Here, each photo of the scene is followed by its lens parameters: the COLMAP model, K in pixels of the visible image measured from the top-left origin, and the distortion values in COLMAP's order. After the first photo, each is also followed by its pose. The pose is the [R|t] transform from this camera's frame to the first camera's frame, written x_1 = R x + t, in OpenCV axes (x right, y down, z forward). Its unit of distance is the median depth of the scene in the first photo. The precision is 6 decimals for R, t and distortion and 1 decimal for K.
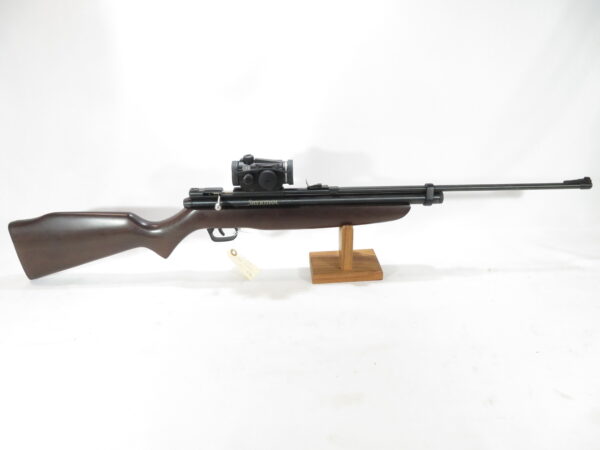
lens RADIAL K [[461.9, 0, 300.0], [0, 461.9, 225.0], [0, 0, 1]] dist [-0.001026, 0.001538]
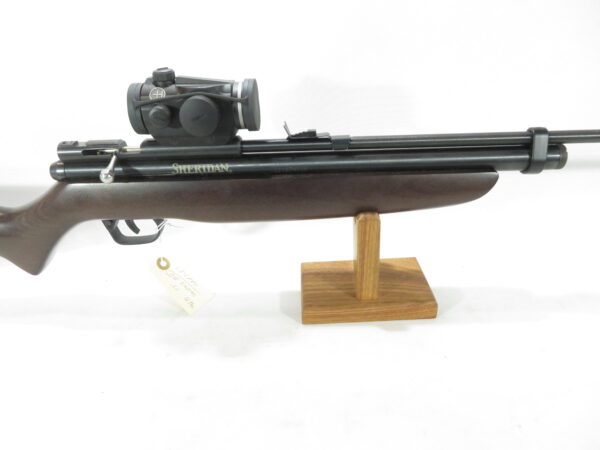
lens RADIAL K [[461.9, 0, 300.0], [0, 461.9, 225.0], [0, 0, 1]] dist [-0.001026, 0.001538]
pose [[0.998492, 0.000652, -0.054892, 0.056066], [-0.000015, 0.999933, 0.011610, 0.007298], [0.054896, -0.011592, 0.998425, 0.494755]]
